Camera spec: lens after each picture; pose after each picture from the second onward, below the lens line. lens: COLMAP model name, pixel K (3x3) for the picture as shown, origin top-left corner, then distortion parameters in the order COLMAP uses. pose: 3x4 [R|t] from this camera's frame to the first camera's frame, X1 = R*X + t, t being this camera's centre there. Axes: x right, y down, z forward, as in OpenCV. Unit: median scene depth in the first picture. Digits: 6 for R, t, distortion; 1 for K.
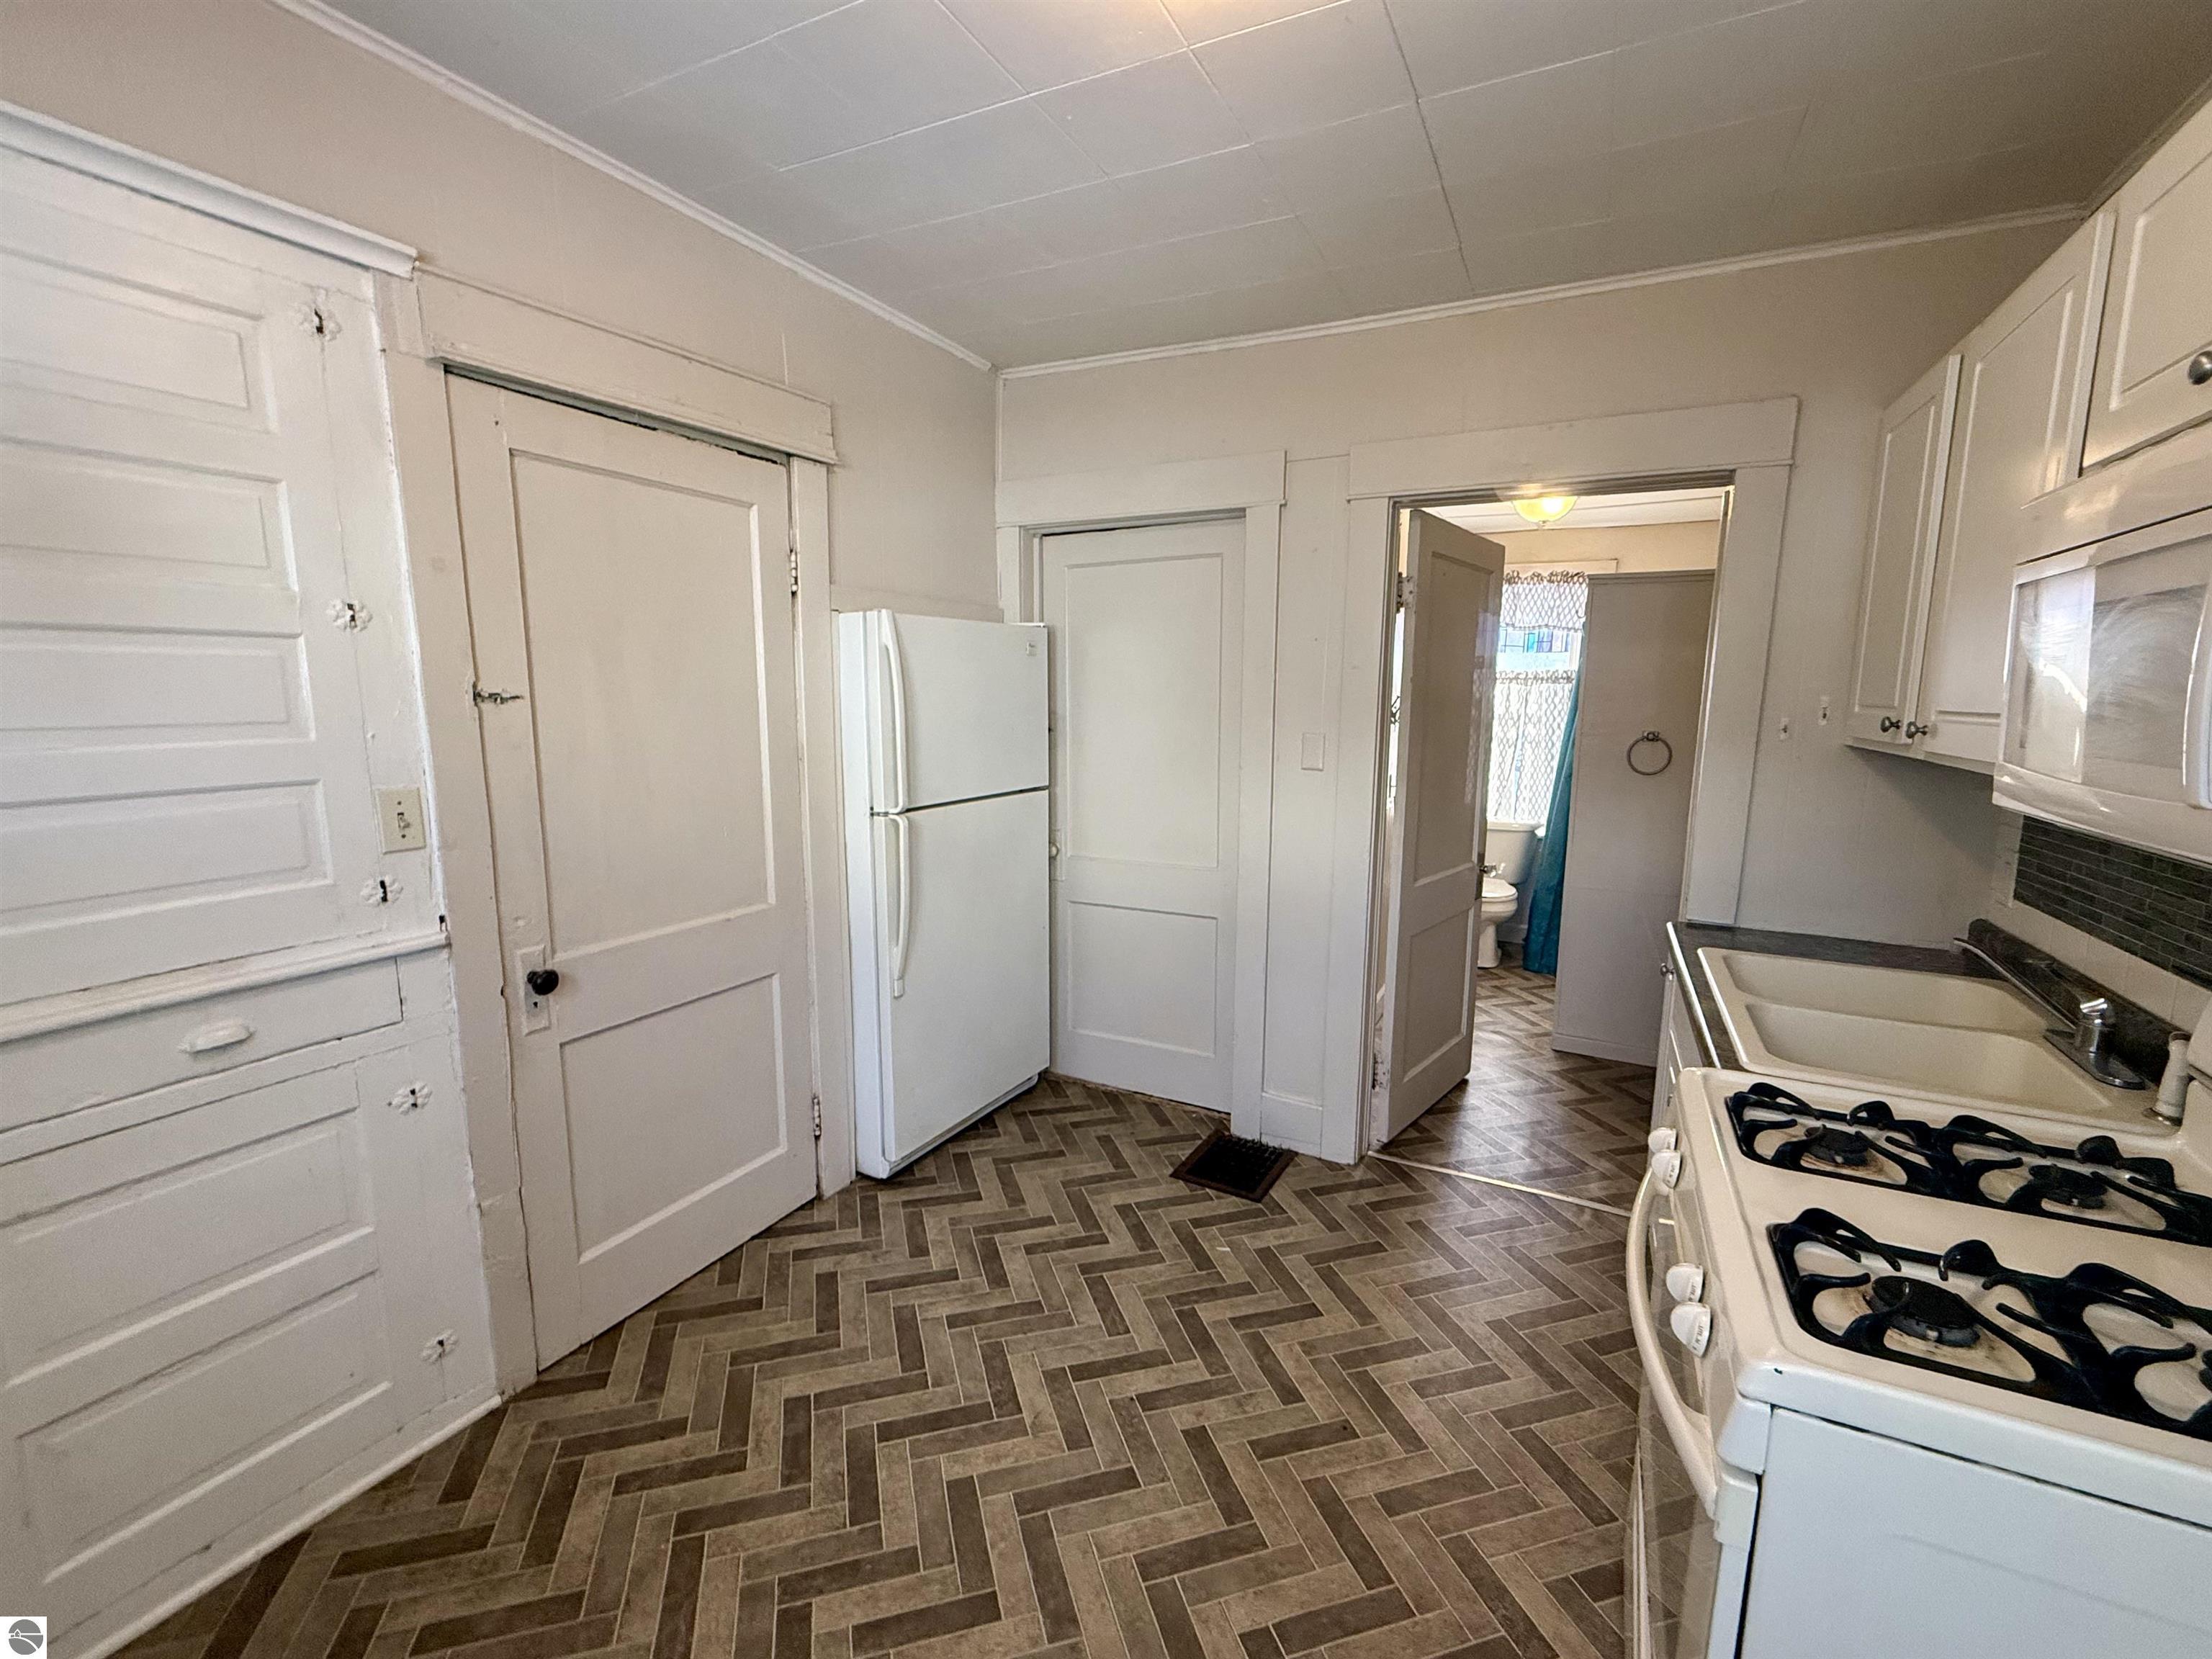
lens RADIAL K [[941.0, 0, 1099.8], [0, 941.0, 825.2], [0, 0, 1]] dist [0.002923, 0.000049]
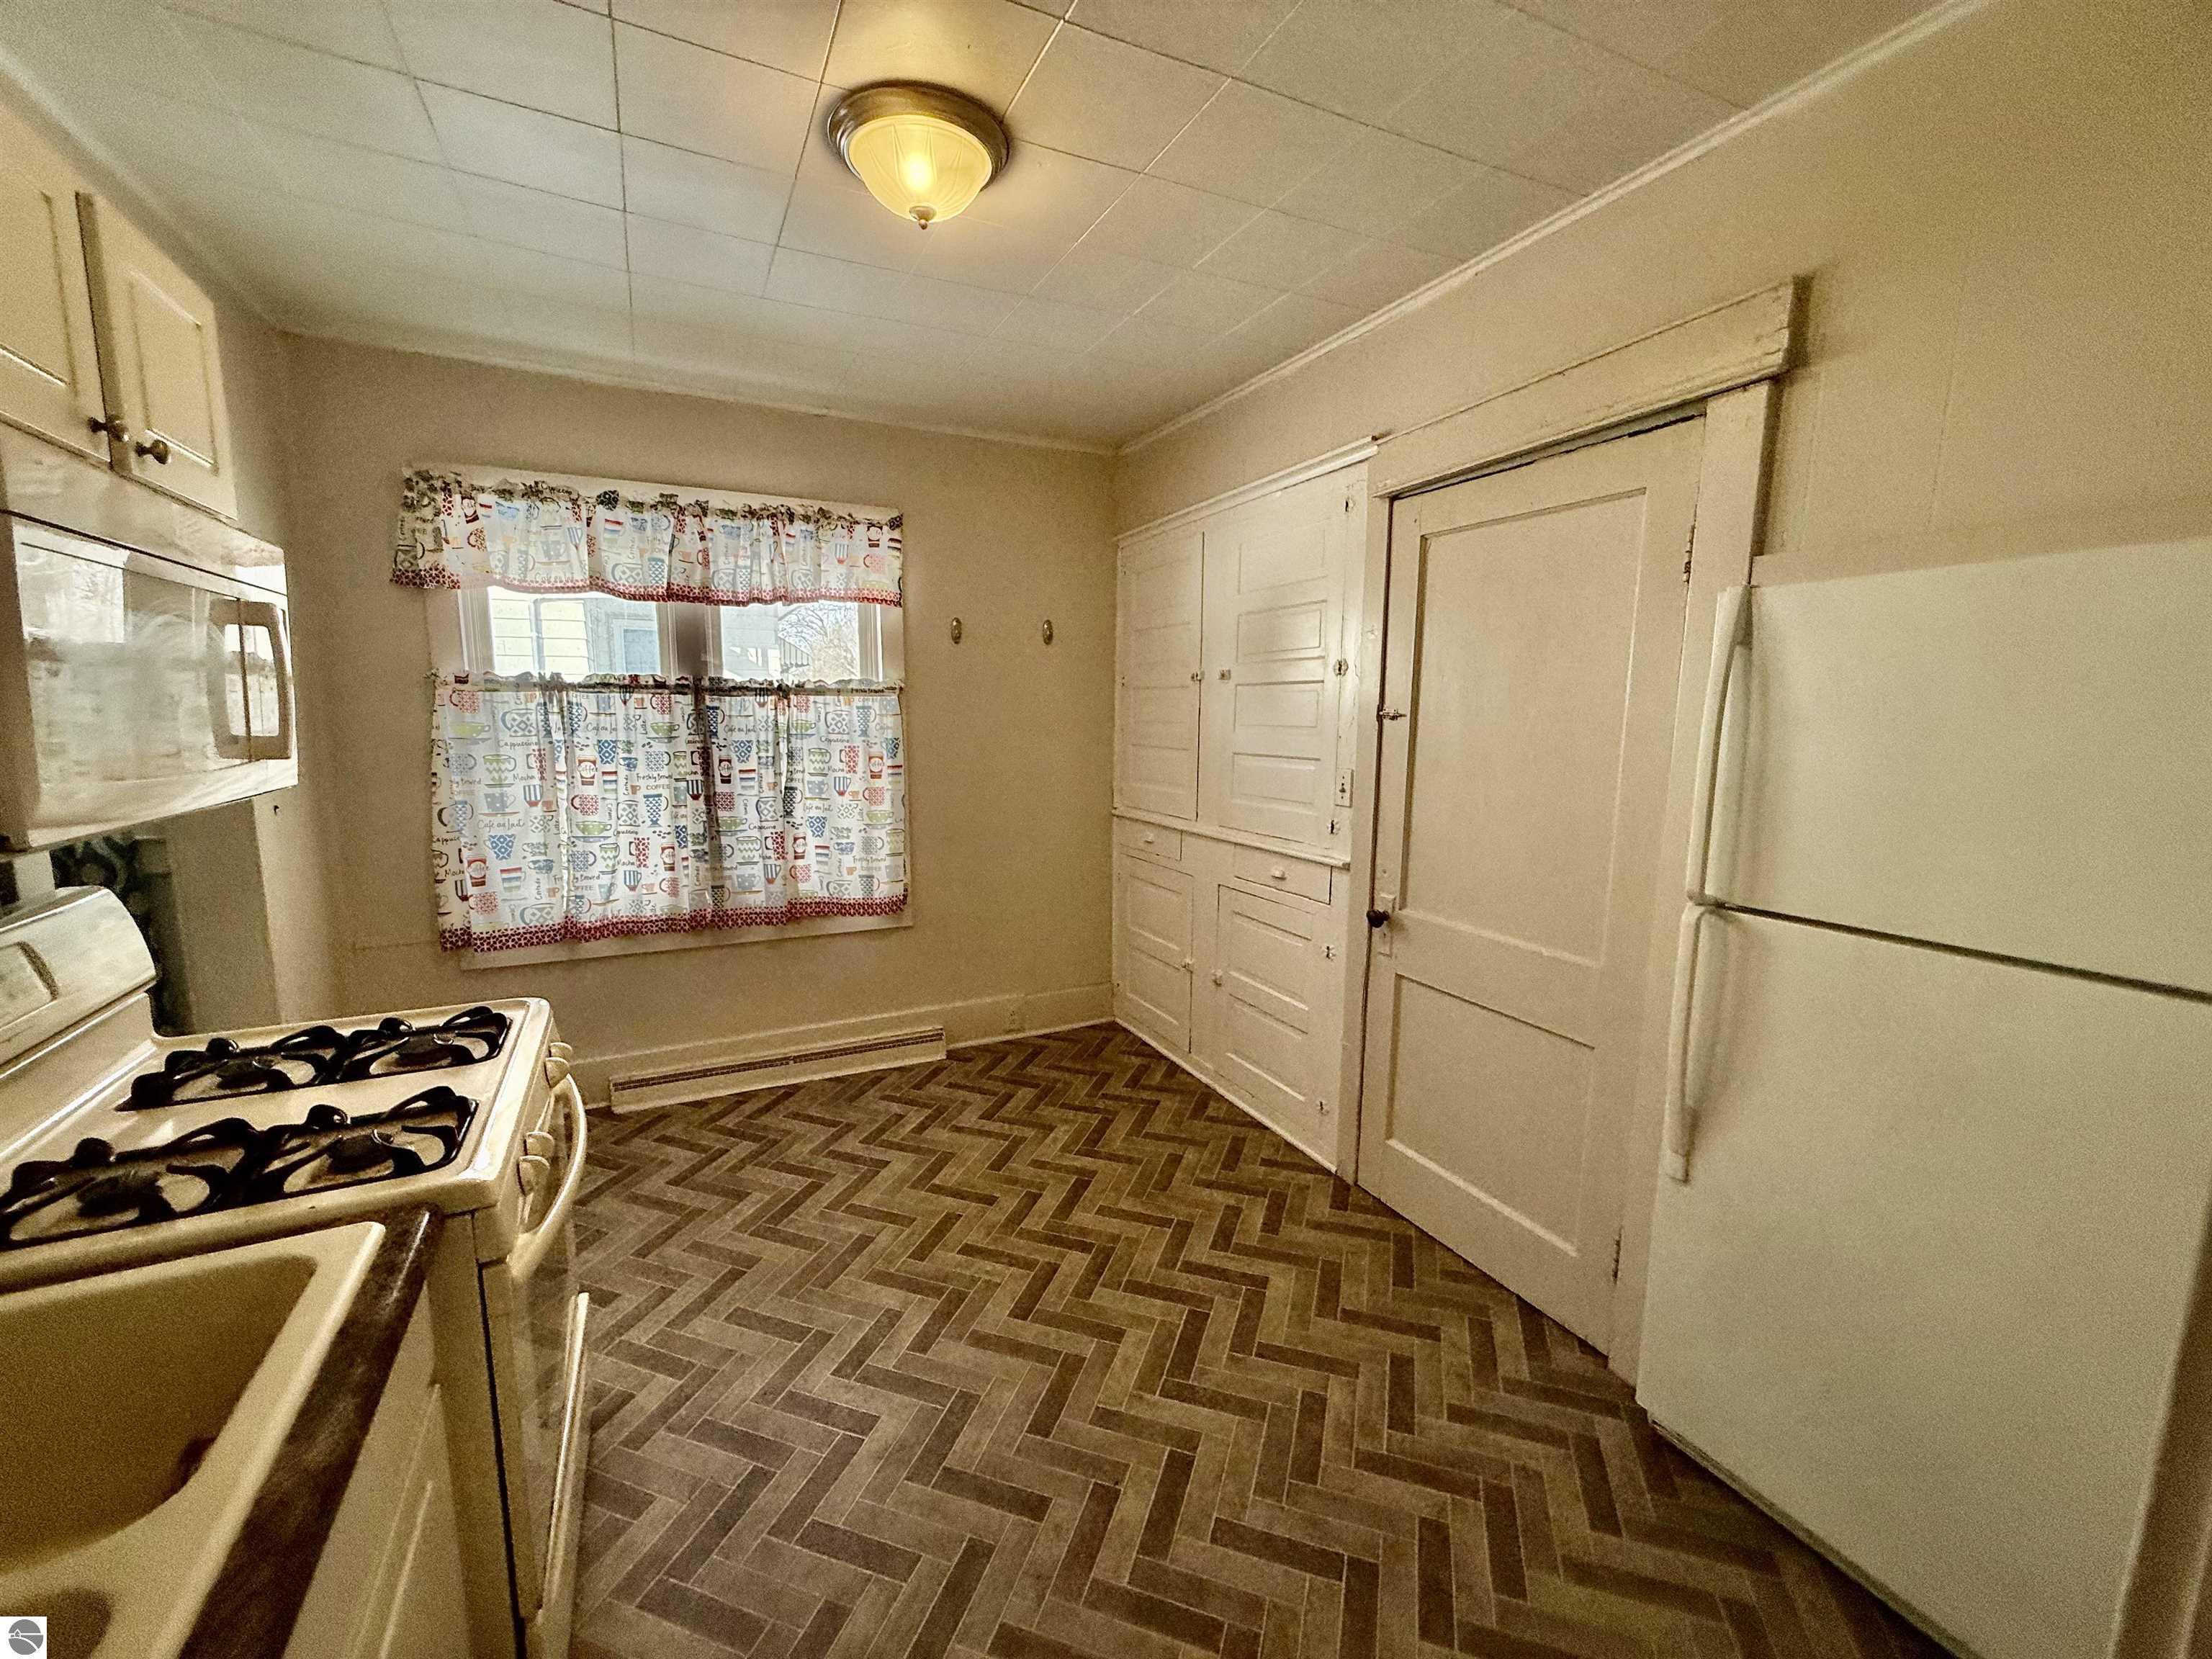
lens RADIAL K [[863.8, 0, 1099.6], [0, 863.8, 829.0], [0, 0, 1]] dist [0.003087, -0.000253]
pose [[-0.570412, 0.101822, -0.815023, 0.678362], [-0.132861, 0.967780, 0.213892, -0.181740], [0.810542, 0.230292, -0.538505, 1.326554]]
